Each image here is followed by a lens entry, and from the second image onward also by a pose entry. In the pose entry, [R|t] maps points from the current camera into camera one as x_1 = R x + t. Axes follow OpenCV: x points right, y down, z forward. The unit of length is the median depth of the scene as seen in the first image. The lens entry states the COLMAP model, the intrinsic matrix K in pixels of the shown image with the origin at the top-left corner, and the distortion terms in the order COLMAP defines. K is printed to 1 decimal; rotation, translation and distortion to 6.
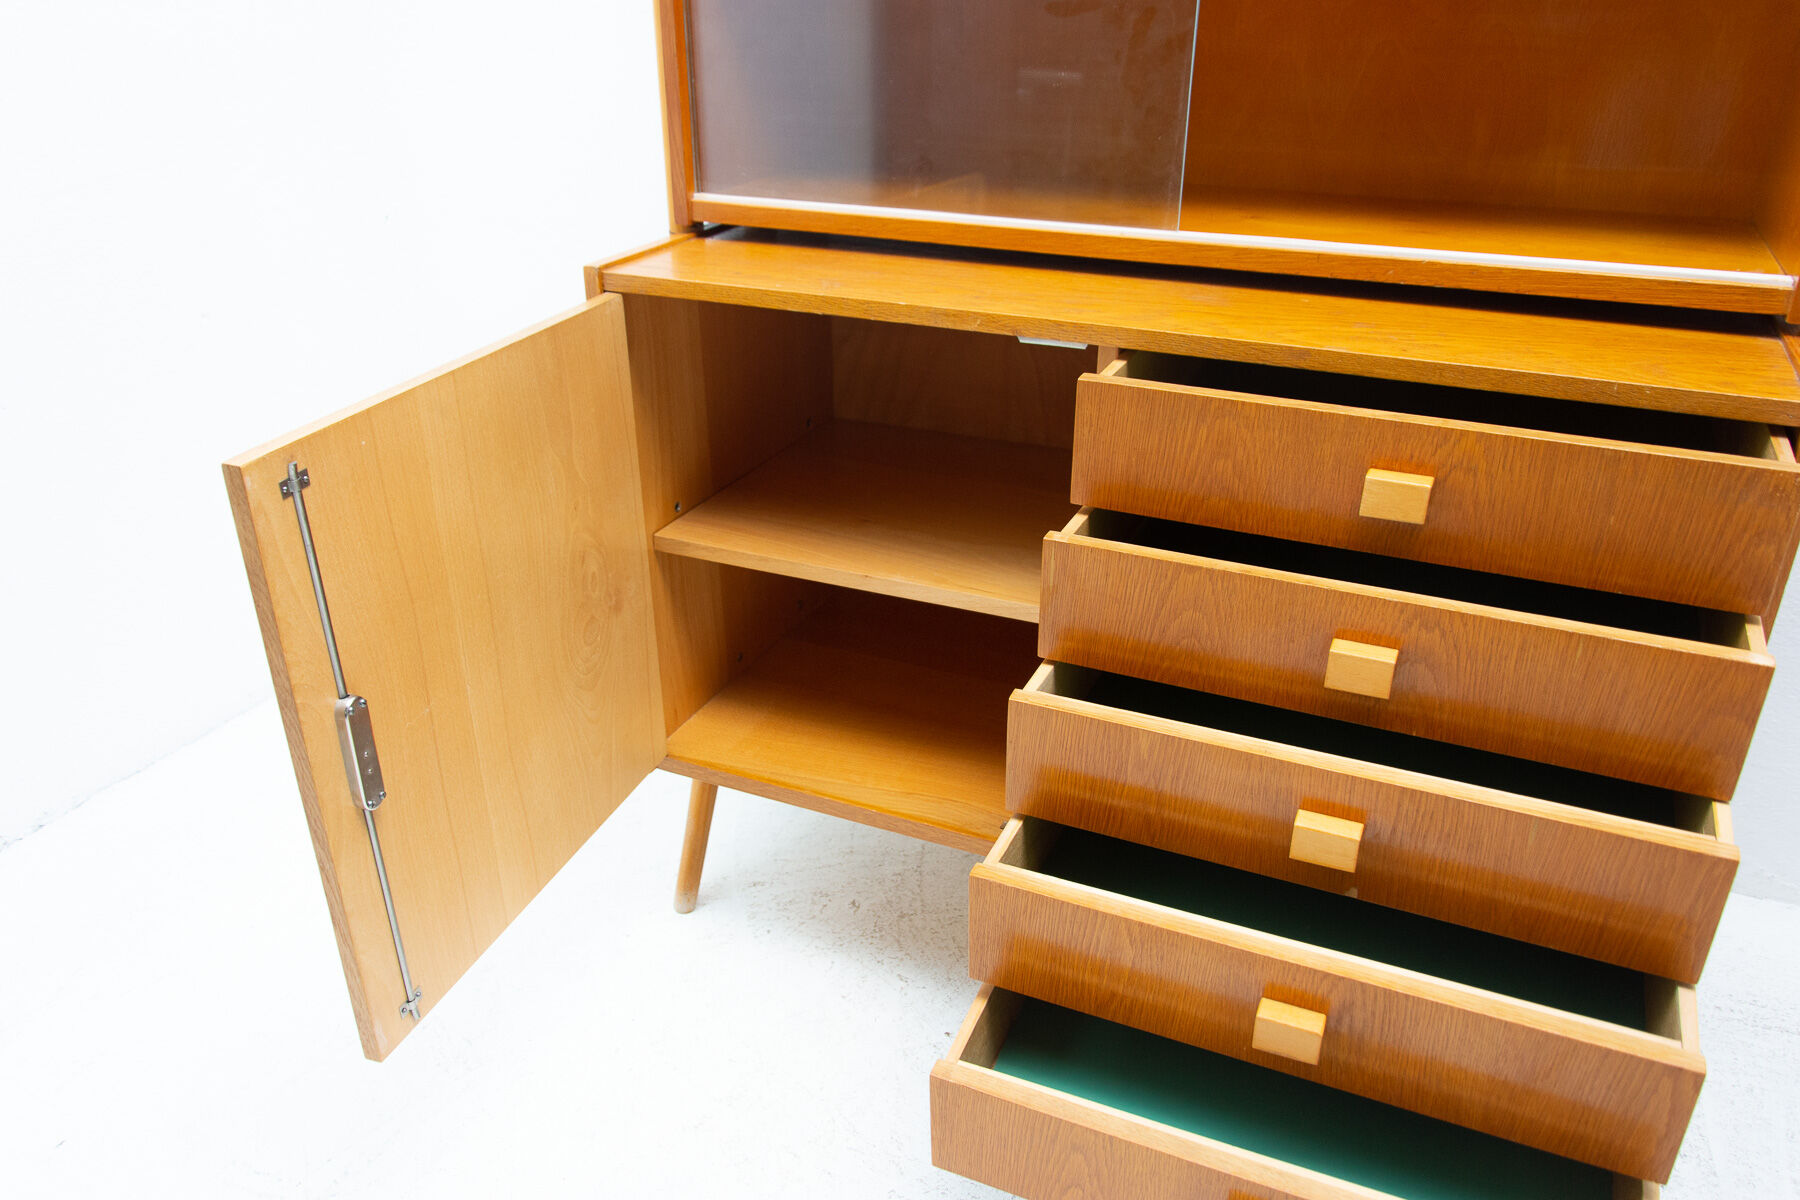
lens RADIAL K [[1360.2, 0, 888.7], [0, 1360.2, 603.6], [0, 0, 1]] dist [-0.005756, -0.008641]
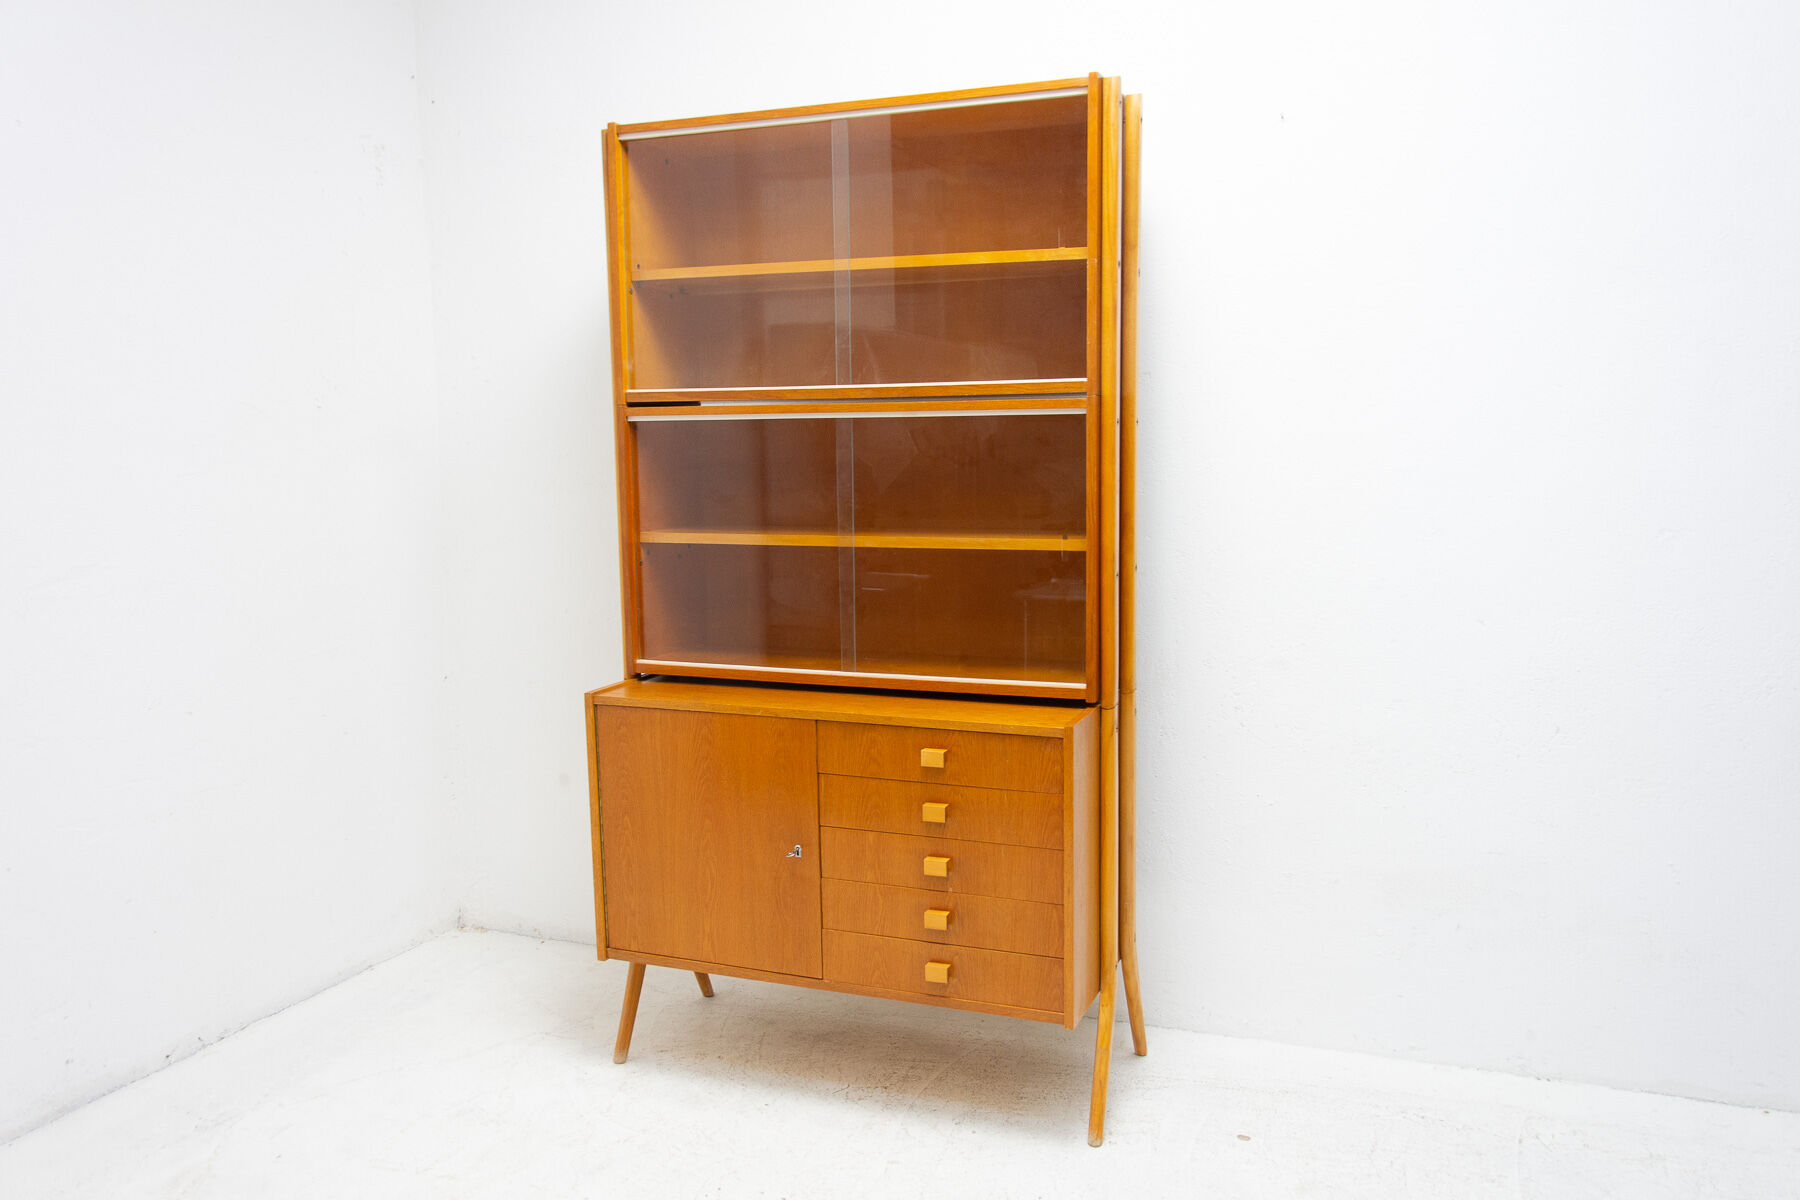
lens RADIAL K [[1502.5, 0, 896.8], [0, 1502.5, 613.3], [0, 0, 1]] dist [-0.039285, 0.013976]
pose [[0.998896, -0.014946, 0.044542, 0.161548], [0.028332, 0.947898, -0.317311, 0.394049], [-0.037479, 0.318222, 0.947275, -1.287816]]
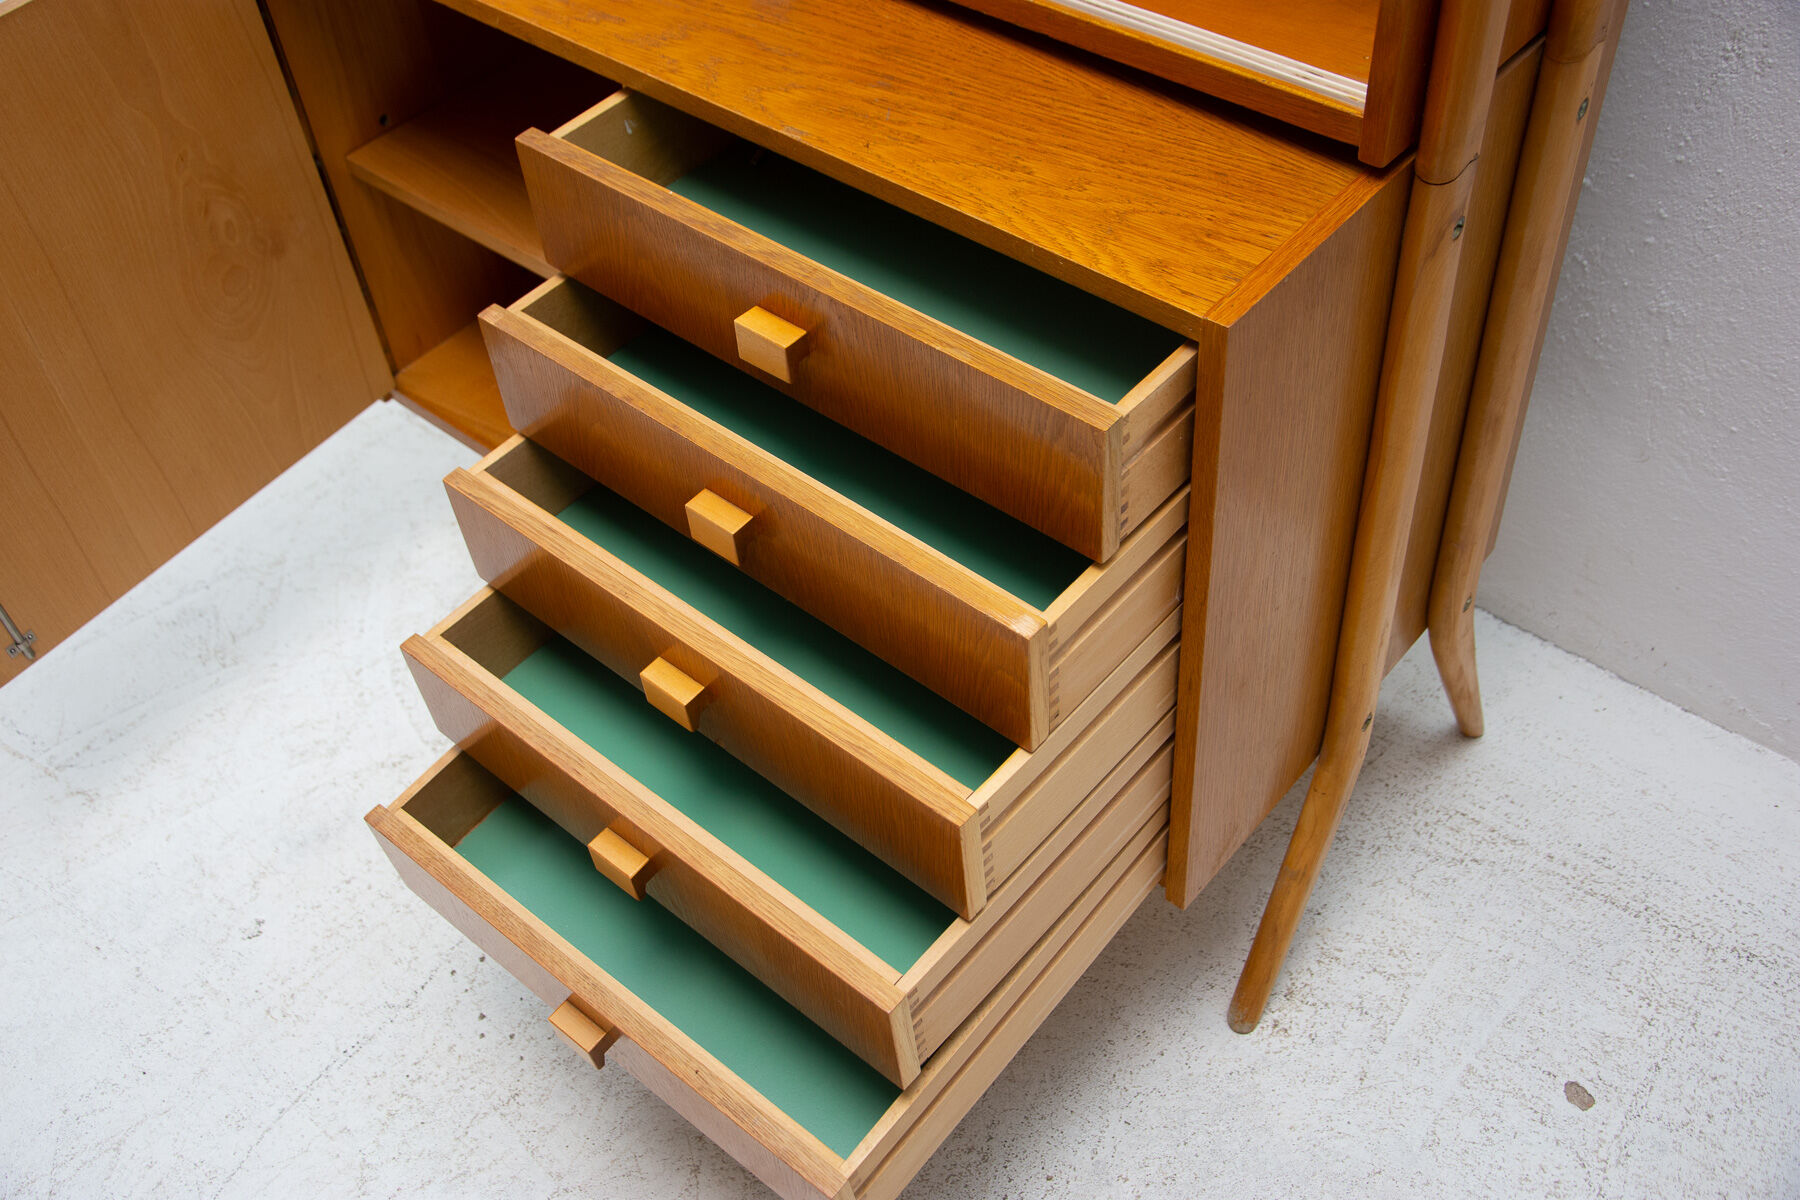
lens RADIAL K [[1753.1, 0, 892.4], [0, 1753.1, 598.6], [0, 0, 1]] dist [-0.004180, 0.000000]
pose [[0.955397, 0.166465, -0.243940, 0.555443], [-0.067015, 0.926656, 0.369888, -0.259022], [0.287622, -0.337042, 0.896480, -0.024625]]
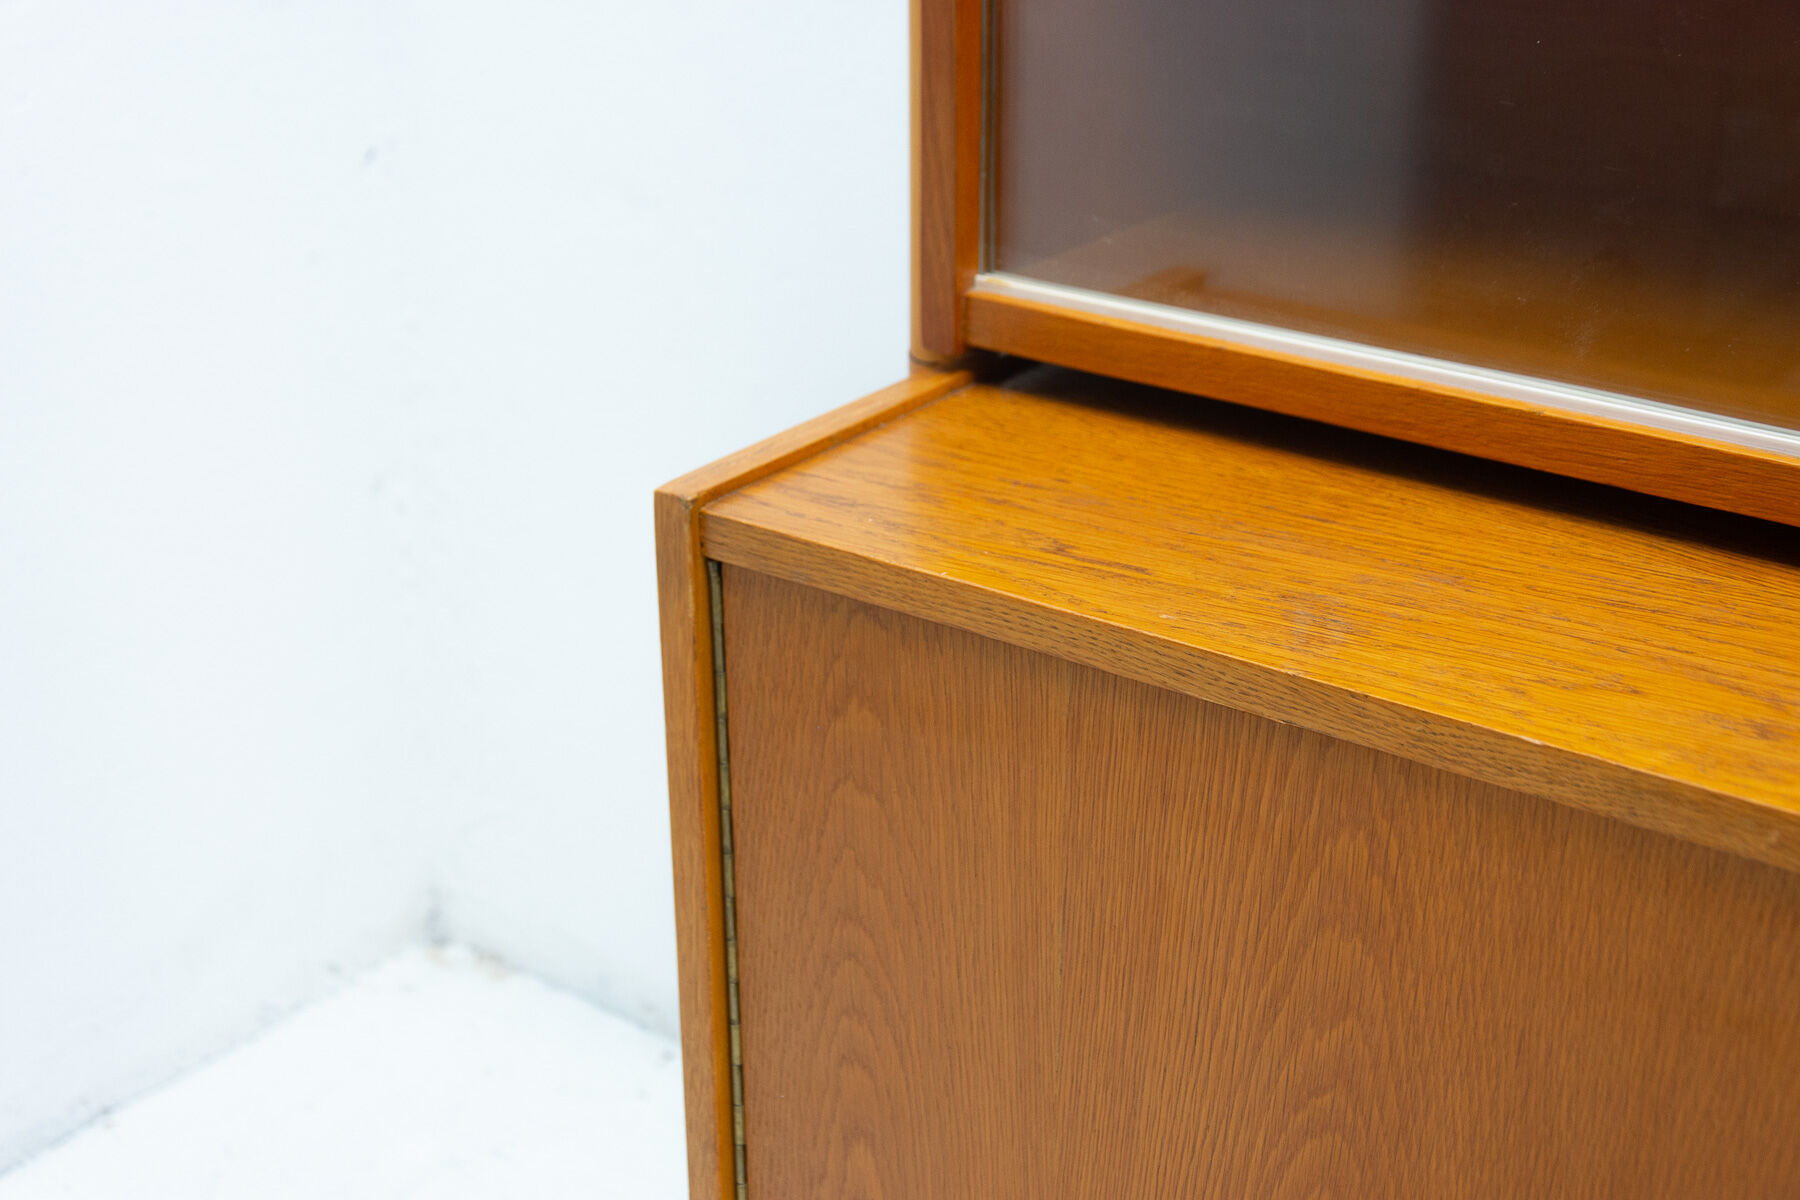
lens RADIAL K [[2560.7, 0, 898.1], [0, 2560.7, 595.5], [0, 0, 1]] dist [-0.043508, 0.000000]
pose [[0.978901, 0.078832, -0.188518, -0.025600], [-0.086807, 0.995631, -0.034413, -0.201765], [0.184982, 0.050052, 0.981467, 0.327502]]
